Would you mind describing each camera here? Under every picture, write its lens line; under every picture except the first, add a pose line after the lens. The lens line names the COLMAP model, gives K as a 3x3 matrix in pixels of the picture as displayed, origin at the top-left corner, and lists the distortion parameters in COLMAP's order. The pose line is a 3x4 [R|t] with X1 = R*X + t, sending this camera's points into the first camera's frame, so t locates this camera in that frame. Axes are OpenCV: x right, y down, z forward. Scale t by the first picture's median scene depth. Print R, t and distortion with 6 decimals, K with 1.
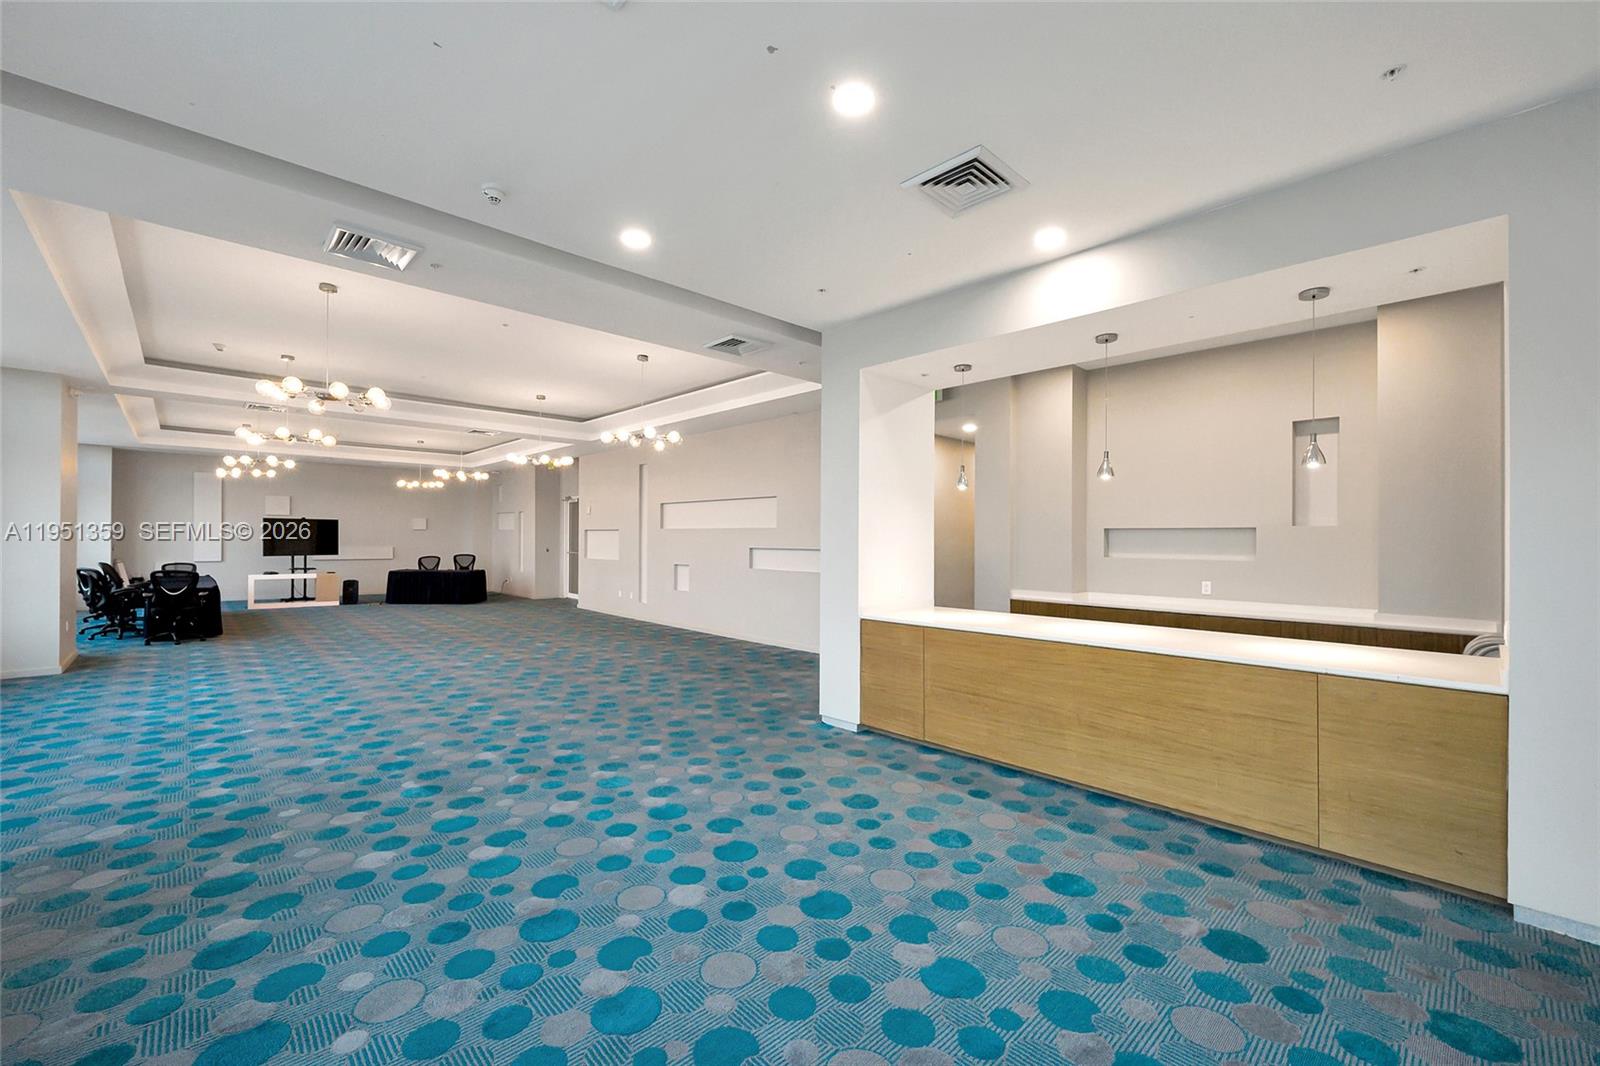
lens RADIAL K [[637.8, 0, 800.0], [0, 637.8, 533.0], [0, 0, 1]] dist [0.001801, 0.000174]
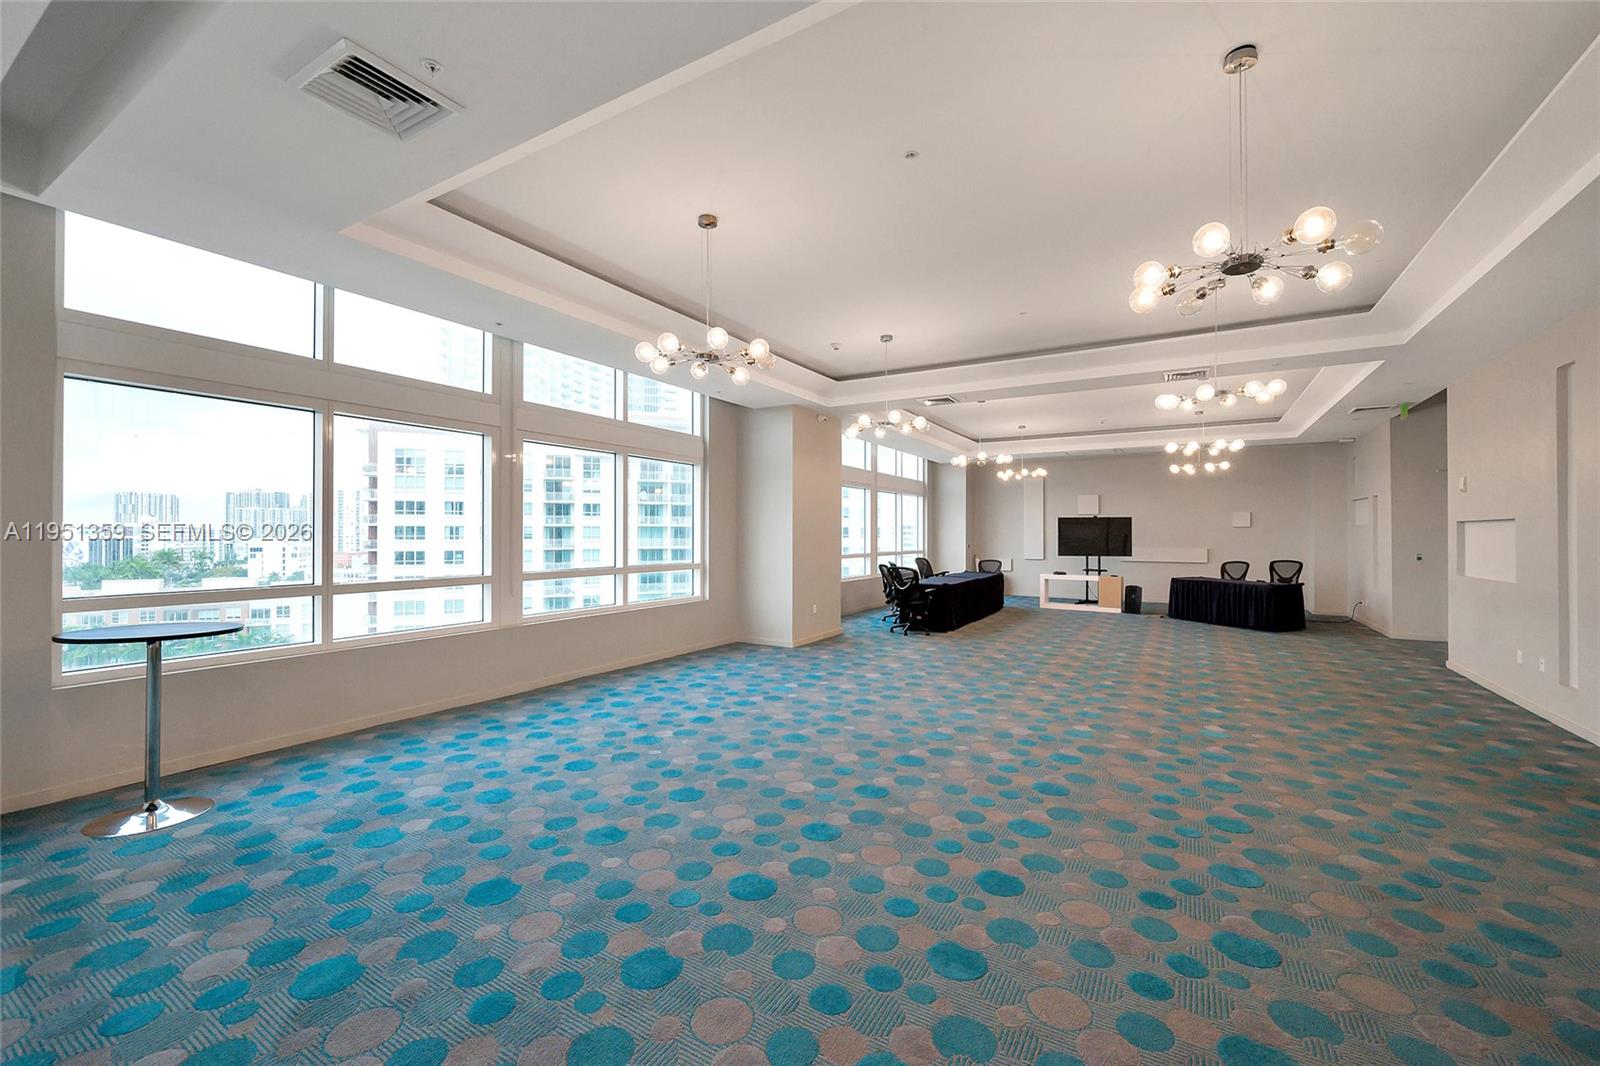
lens RADIAL K [[637.8, 0, 800.0], [0, 637.8, 533.0], [0, 0, 1]] dist [0.001801, 0.000174]
pose [[0.271109, -0.009894, -0.962498, 0.006942], [0.003851, 0.999950, -0.009195, 0.008366], [0.962541, -0.001214, 0.271133, 0.329106]]
